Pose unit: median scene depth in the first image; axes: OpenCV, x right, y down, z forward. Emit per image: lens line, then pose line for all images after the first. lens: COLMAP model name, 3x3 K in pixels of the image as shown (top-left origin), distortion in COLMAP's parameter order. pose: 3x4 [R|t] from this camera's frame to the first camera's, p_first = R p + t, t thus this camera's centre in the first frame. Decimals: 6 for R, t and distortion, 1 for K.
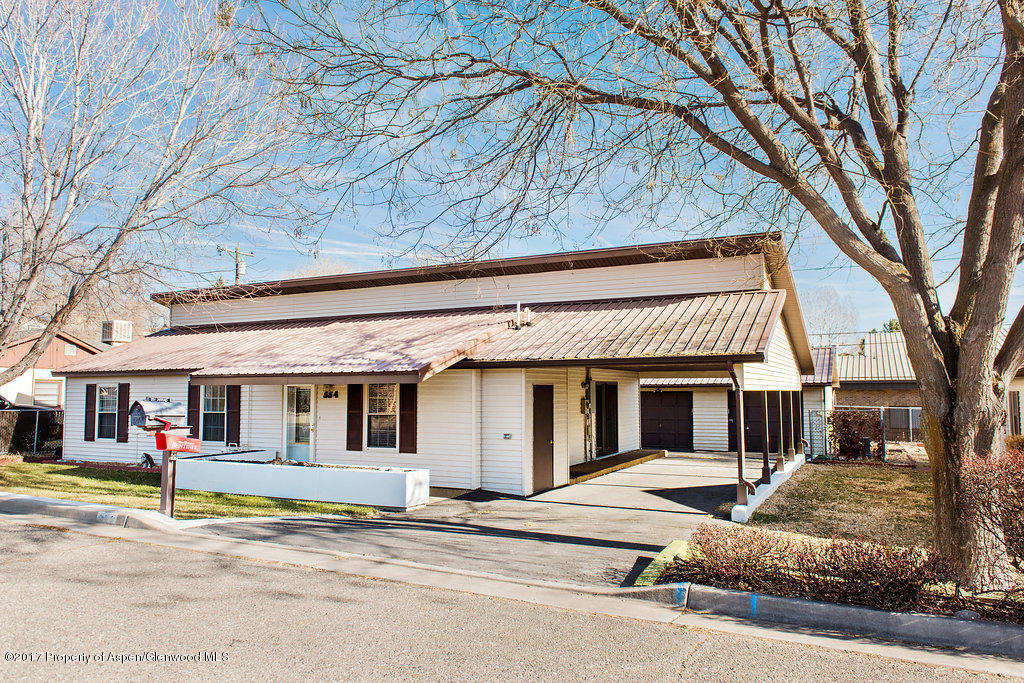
lens RADIAL K [[722.1, 0, 513.9], [0, 722.1, 337.2], [0, 0, 1]] dist [-0.000344, 0.000179]
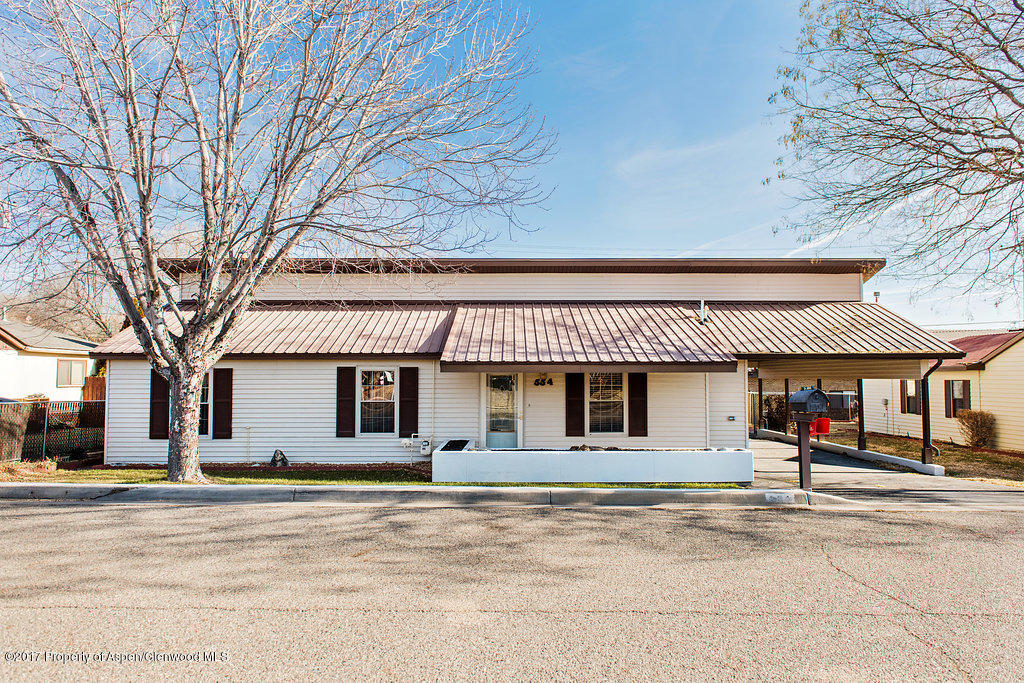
lens RADIAL K [[722.1, 0, 513.9], [0, 722.1, 337.2], [0, 0, 1]] dist [-0.000344, 0.000179]
pose [[0.886888, 0.021323, 0.461493, -0.761604], [-0.038035, 0.998913, 0.026941, -0.009153], [-0.460417, -0.041447, 0.886735, 0.127407]]
